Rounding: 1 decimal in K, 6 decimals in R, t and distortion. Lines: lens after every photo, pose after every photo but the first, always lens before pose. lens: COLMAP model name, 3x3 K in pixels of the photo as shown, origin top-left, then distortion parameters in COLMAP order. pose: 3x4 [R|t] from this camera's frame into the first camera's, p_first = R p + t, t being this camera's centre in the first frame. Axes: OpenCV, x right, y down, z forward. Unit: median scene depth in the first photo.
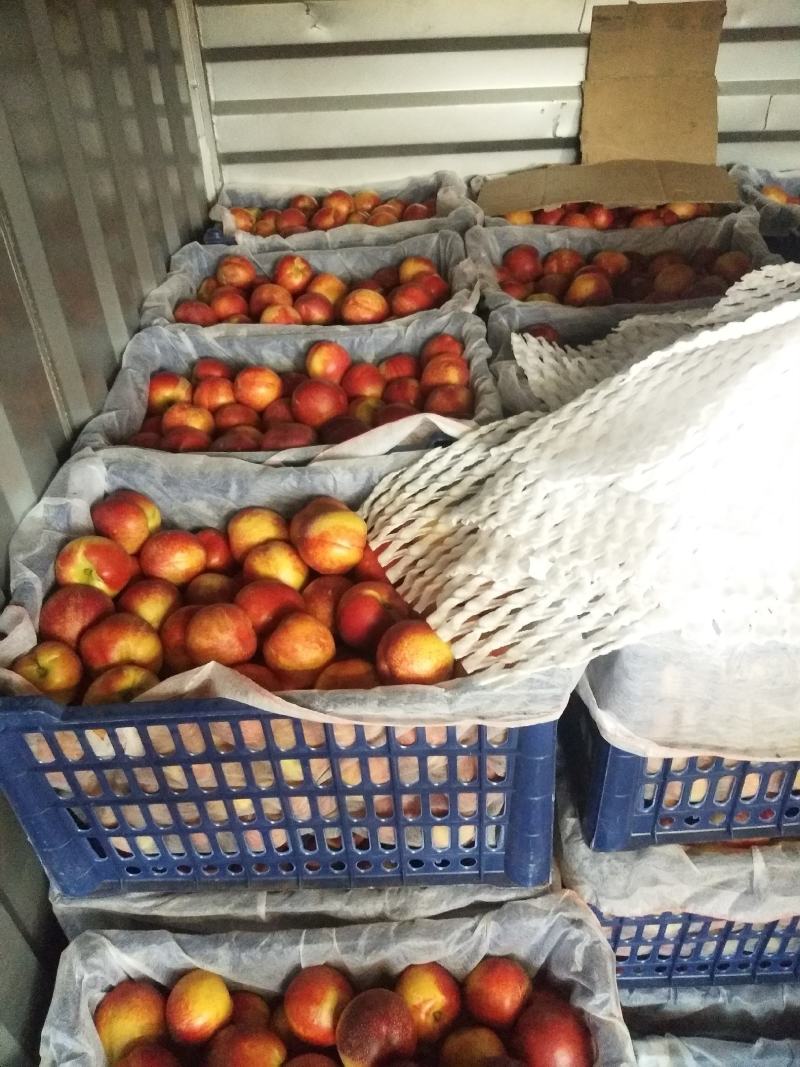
lens RADIAL K [[839.2, 0, 400.0], [0, 839.2, 533.5], [0, 0, 1]] dist [0.004711, 0.005727]
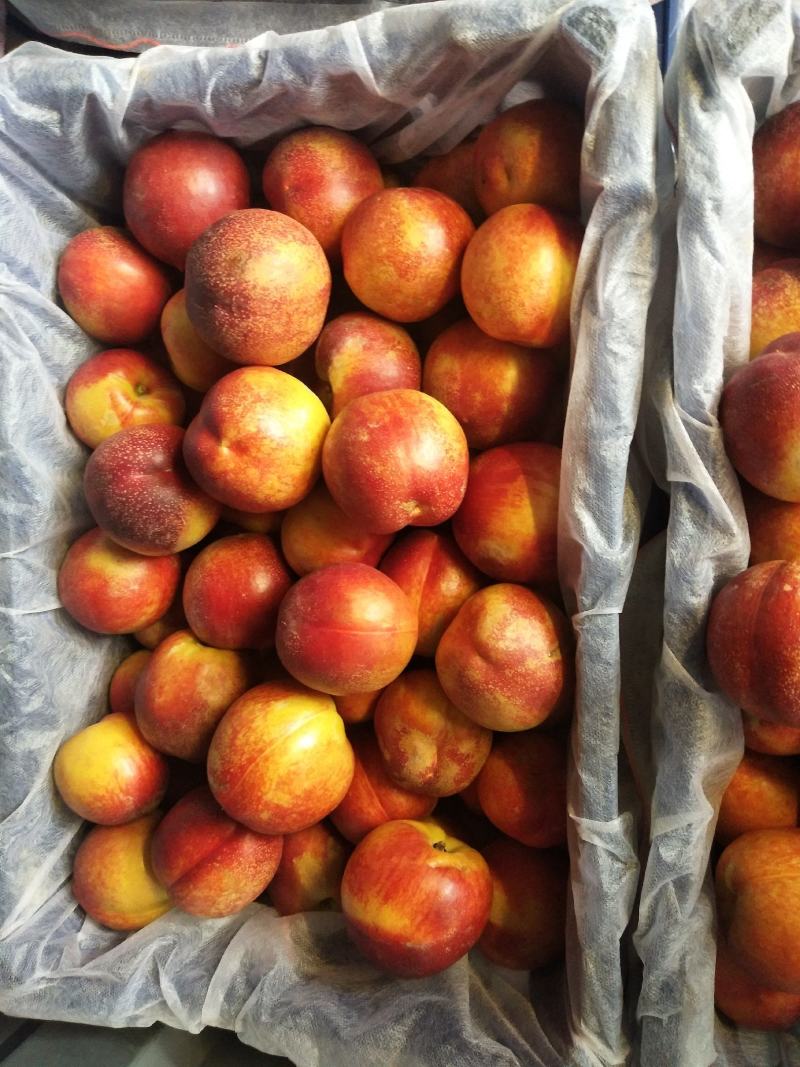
lens RADIAL K [[802.4, 0, 400.0], [0, 802.4, 533.5], [0, 0, 1]] dist [0.093156, -0.153098]
pose [[0.059538, -0.994880, -0.081663, -0.000898], [0.800850, -0.001230, 0.598864, 0.373792], [-0.595899, -0.101055, 0.796676, 0.408512]]
